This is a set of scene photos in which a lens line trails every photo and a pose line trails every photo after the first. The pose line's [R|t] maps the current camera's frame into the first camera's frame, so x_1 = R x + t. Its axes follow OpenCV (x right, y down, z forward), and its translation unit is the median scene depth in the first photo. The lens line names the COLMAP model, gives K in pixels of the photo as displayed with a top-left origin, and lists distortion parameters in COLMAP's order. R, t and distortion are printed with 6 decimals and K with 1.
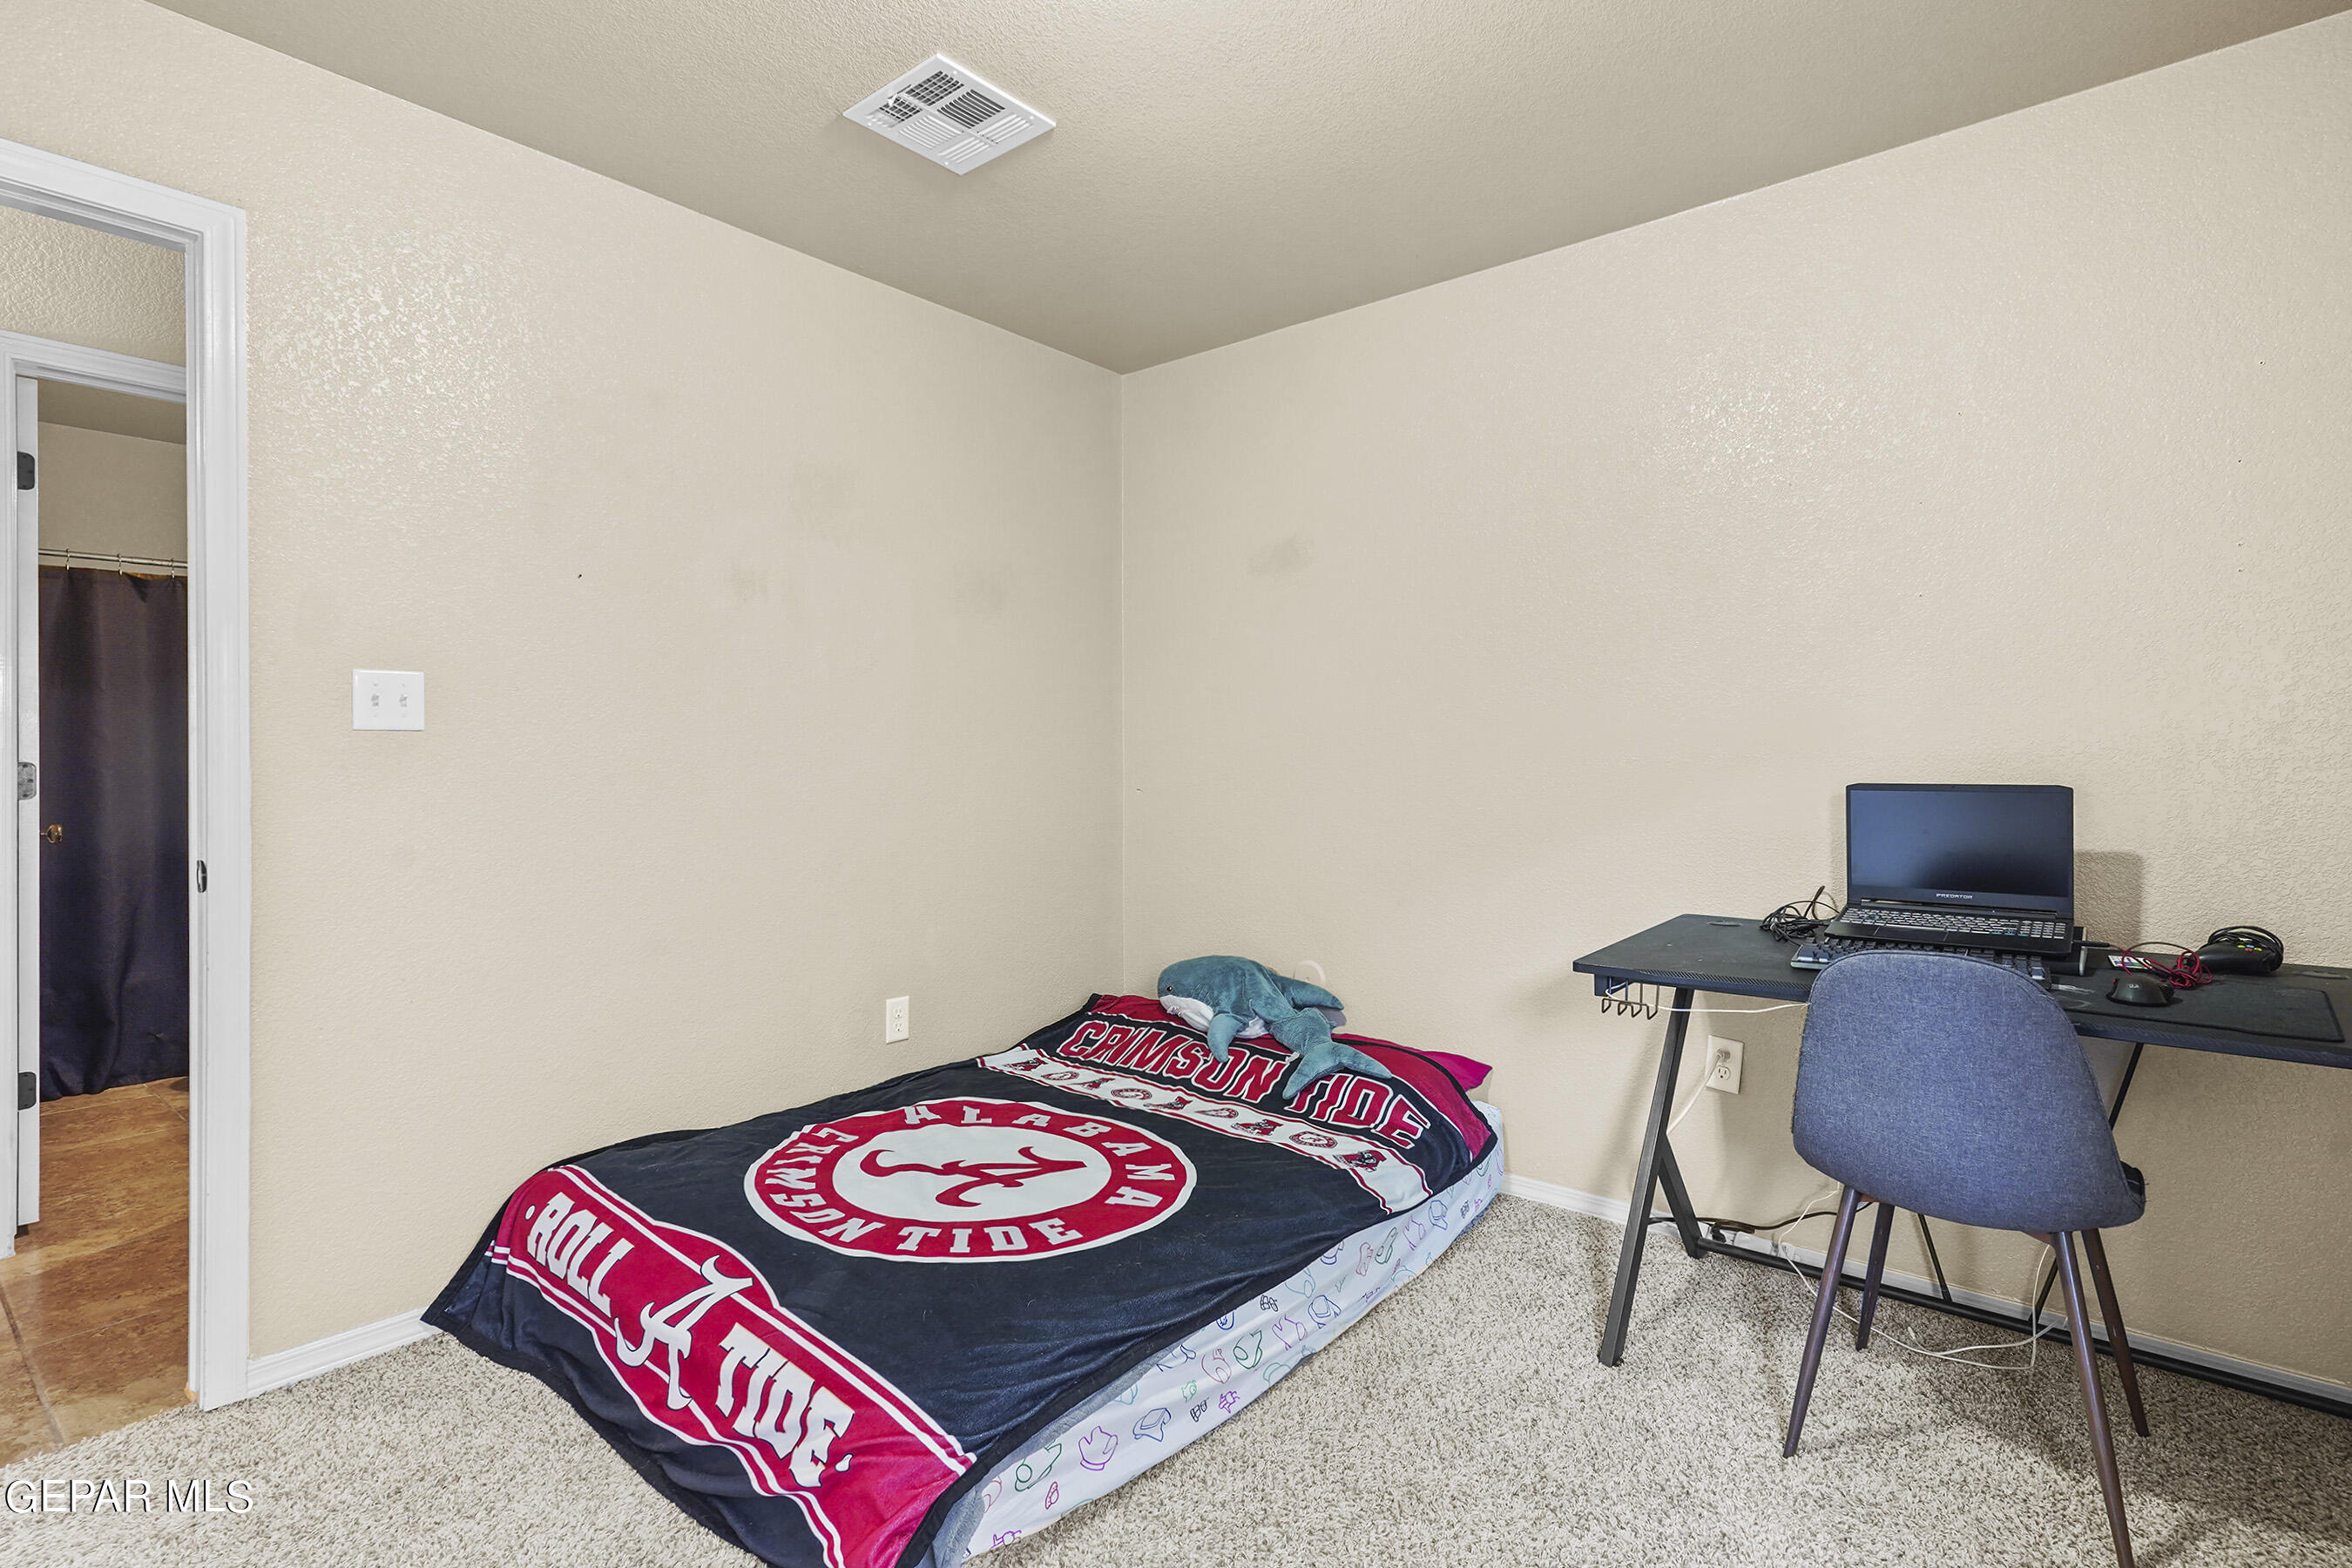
lens RADIAL K [[1165.5, 0, 1167.2], [0, 1165.5, 780.2], [0, 0, 1]] dist [-0.055683, 0.031514]
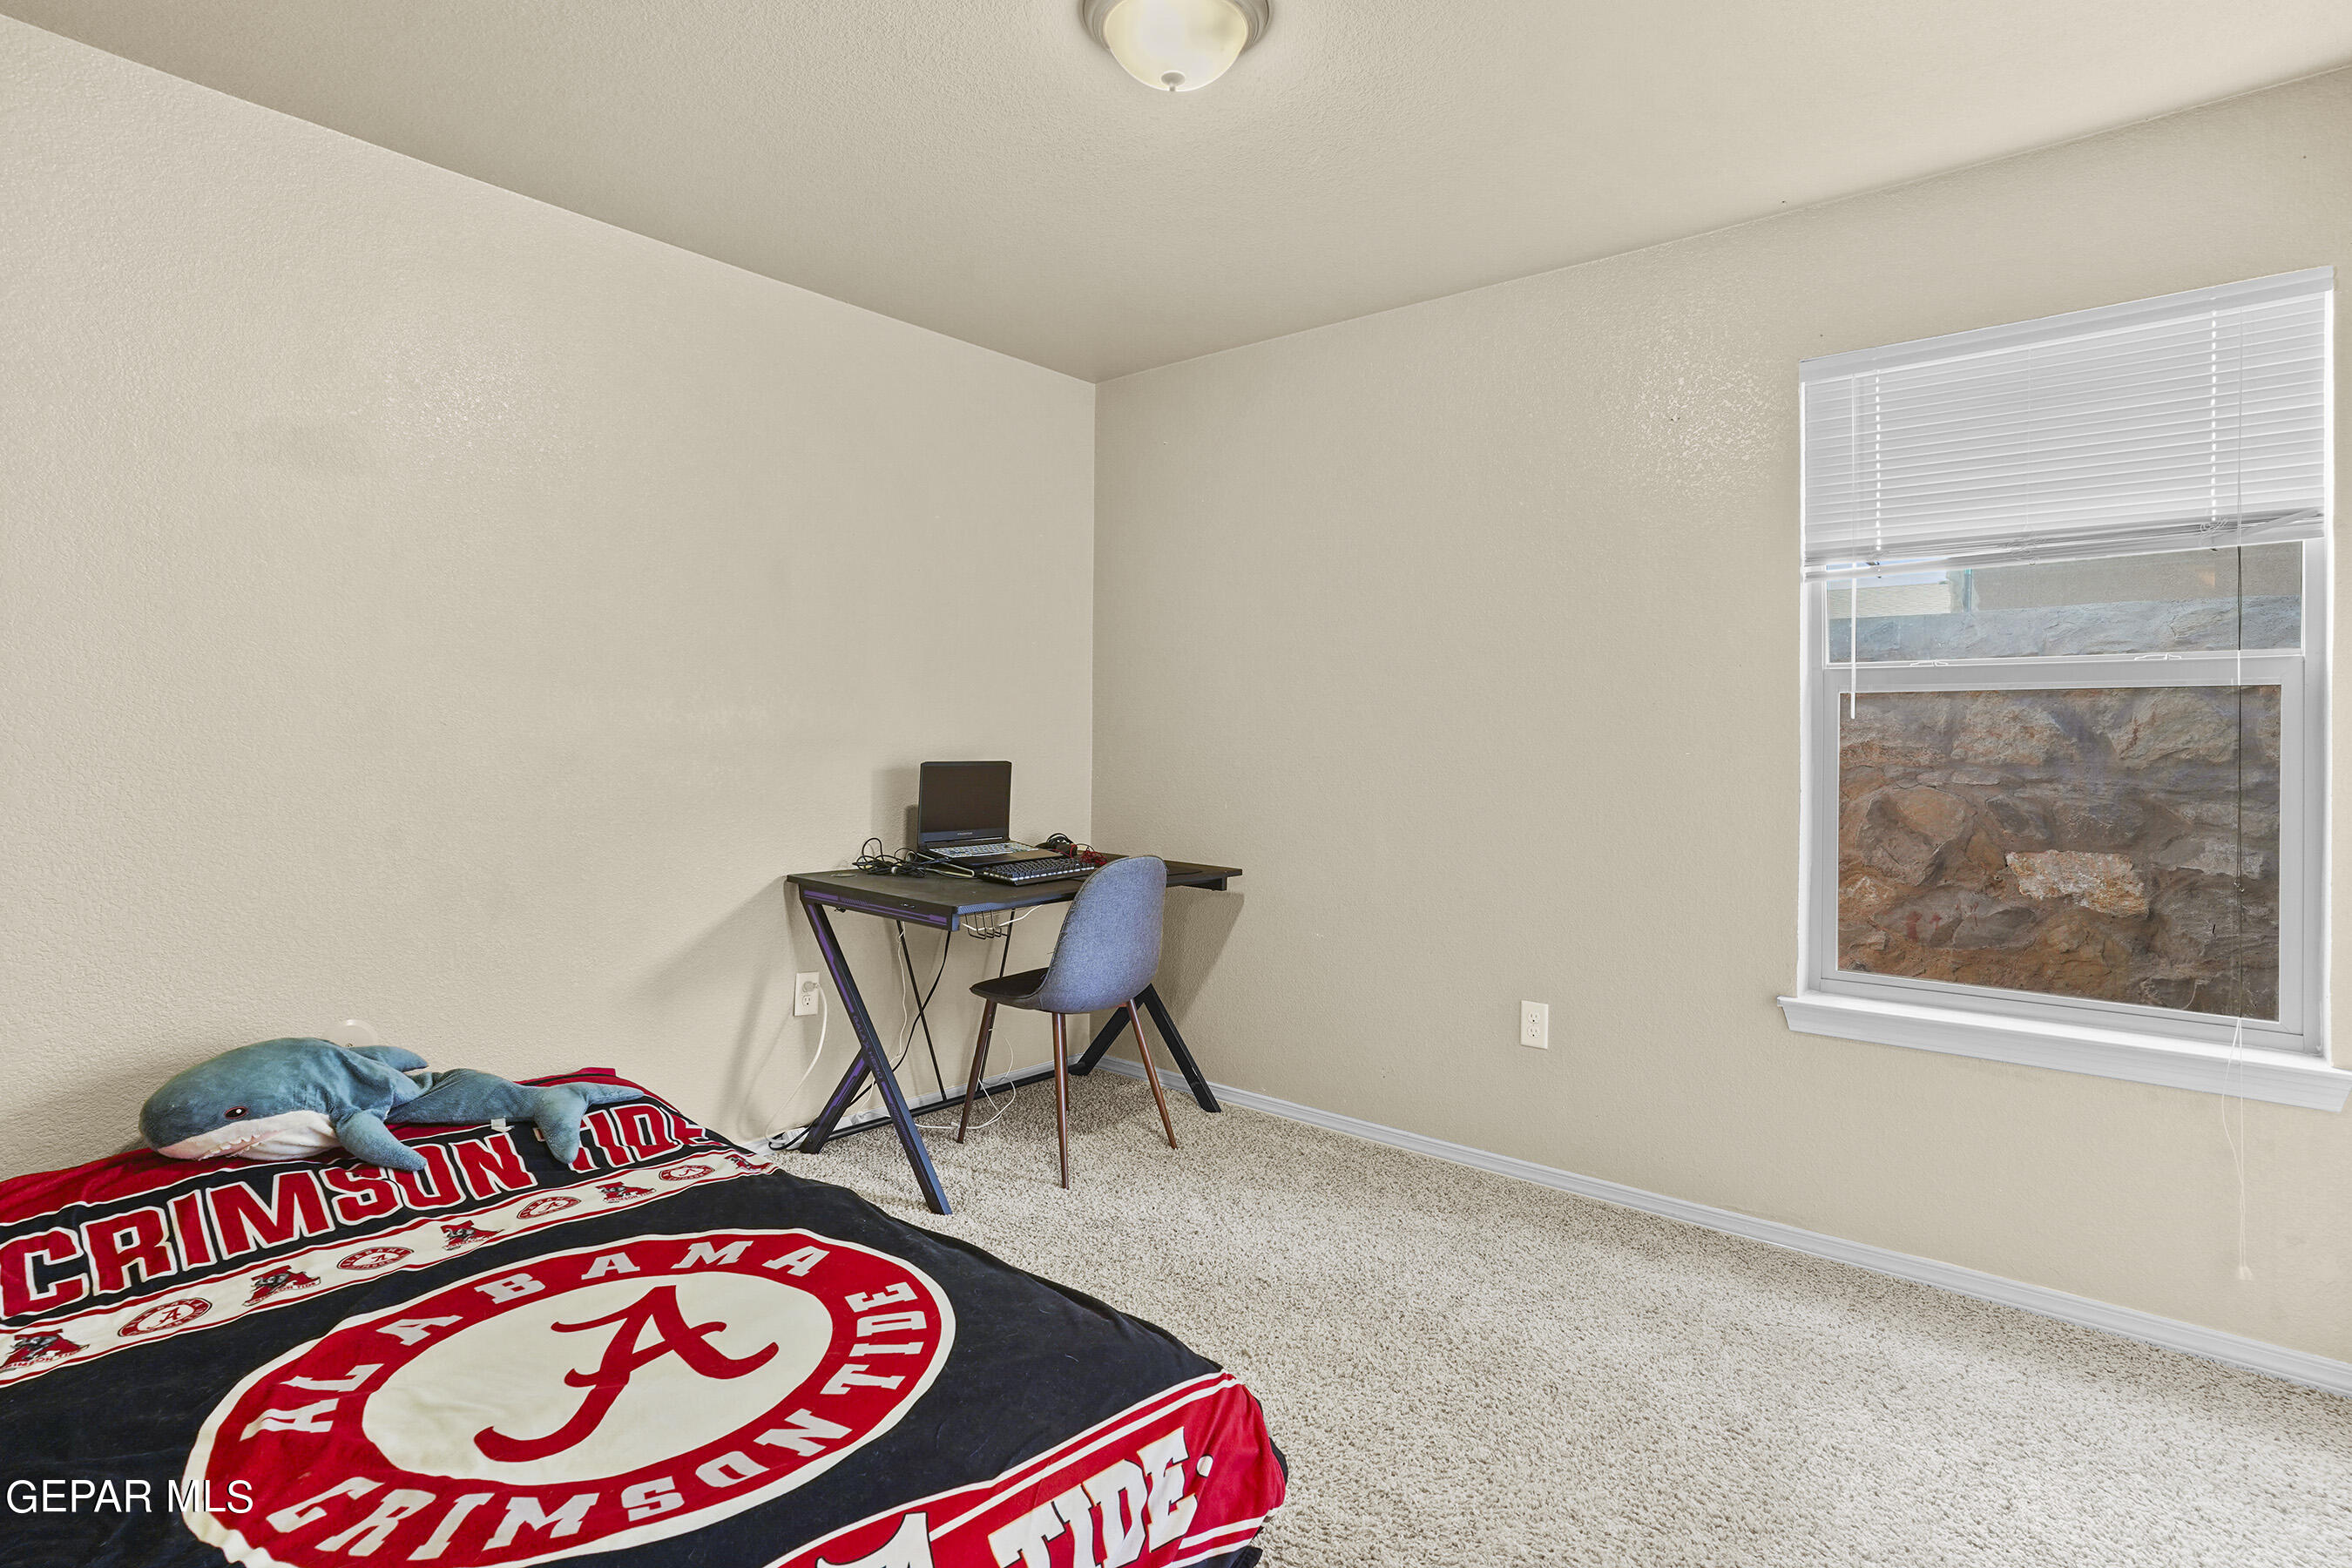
lens RADIAL K [[1165.5, 0, 1169.0], [0, 1165.5, 775.3], [0, 0, 1]] dist [-0.055683, 0.031514]
pose [[0.036235, -0.043809, 0.998383, -0.831021], [0.009078, 0.999012, 0.043507, -0.043504], [-0.999302, 0.007487, 0.036597, 0.642687]]
